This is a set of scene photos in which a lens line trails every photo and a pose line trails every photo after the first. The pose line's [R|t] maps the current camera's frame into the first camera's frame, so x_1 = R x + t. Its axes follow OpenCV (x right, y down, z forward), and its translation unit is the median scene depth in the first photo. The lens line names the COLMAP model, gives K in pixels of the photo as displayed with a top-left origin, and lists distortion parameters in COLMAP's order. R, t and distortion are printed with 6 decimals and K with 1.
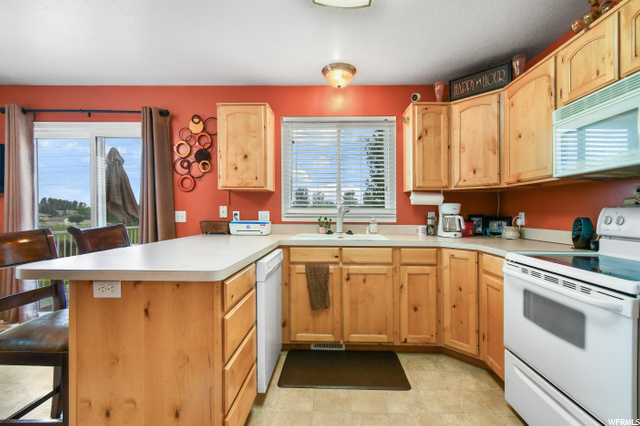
lens RADIAL K [[284.4, 0, 321.6], [0, 284.4, 213.5], [0, 0, 1]] dist [0.002345, 0.000808]
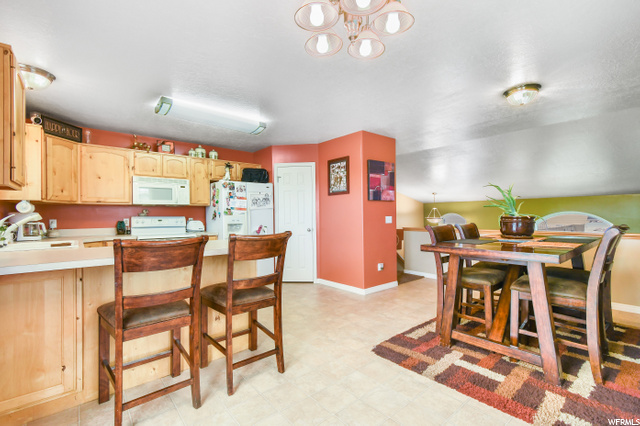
lens RADIAL K [[284.4, 0, 319.9], [0, 284.4, 214.0], [0, 0, 1]] dist [0.002345, 0.000808]
pose [[-0.672243, 0.005596, 0.740310, -1.357080], [0.003163, 0.999984, -0.004687, -0.020722], [-0.740324, -0.000810, -0.672249, 0.981390]]
